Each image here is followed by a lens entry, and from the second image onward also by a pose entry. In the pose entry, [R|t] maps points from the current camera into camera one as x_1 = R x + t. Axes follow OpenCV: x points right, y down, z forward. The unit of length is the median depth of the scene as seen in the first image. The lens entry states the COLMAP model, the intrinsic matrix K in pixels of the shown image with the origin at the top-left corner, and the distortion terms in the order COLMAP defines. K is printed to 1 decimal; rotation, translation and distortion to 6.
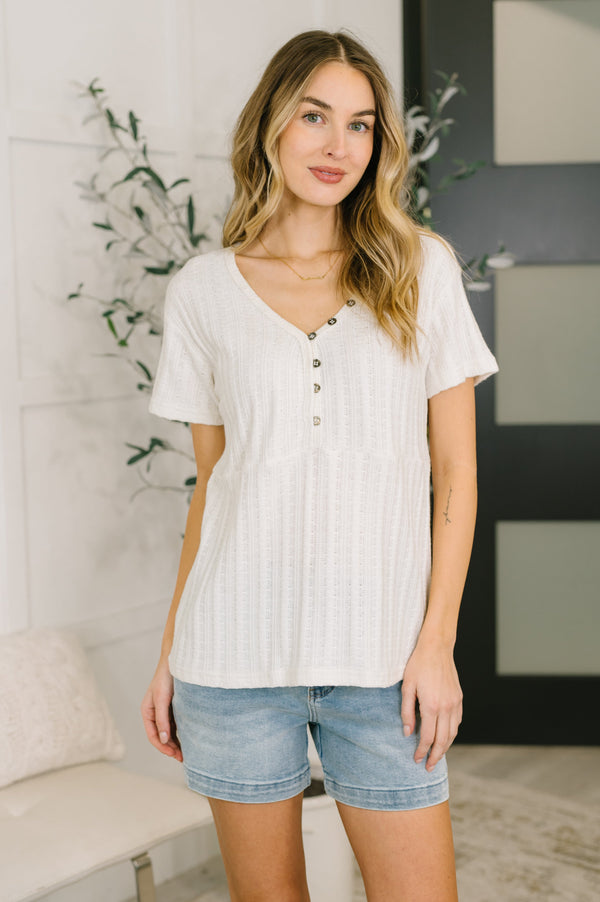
lens RADIAL K [[1391.9, 0, 303.9], [0, 1391.9, 431.7], [0, 0, 1]] dist [-0.008309, 0.002871]
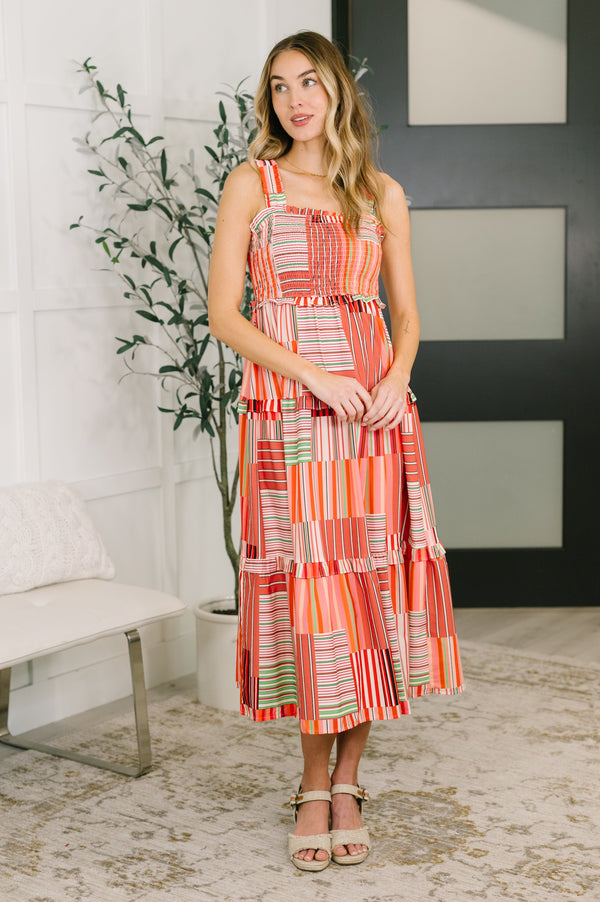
lens RADIAL K [[1391.9, 0, 303.9], [0, 1391.9, 431.7], [0, 0, 1]] dist [-0.008309, 0.002871]
pose [[0.999340, -0.000066, 0.036314, 0.002505], [-0.001094, 0.999490, 0.031921, 0.052306], [-0.036297, -0.031940, 0.998830, -0.313192]]
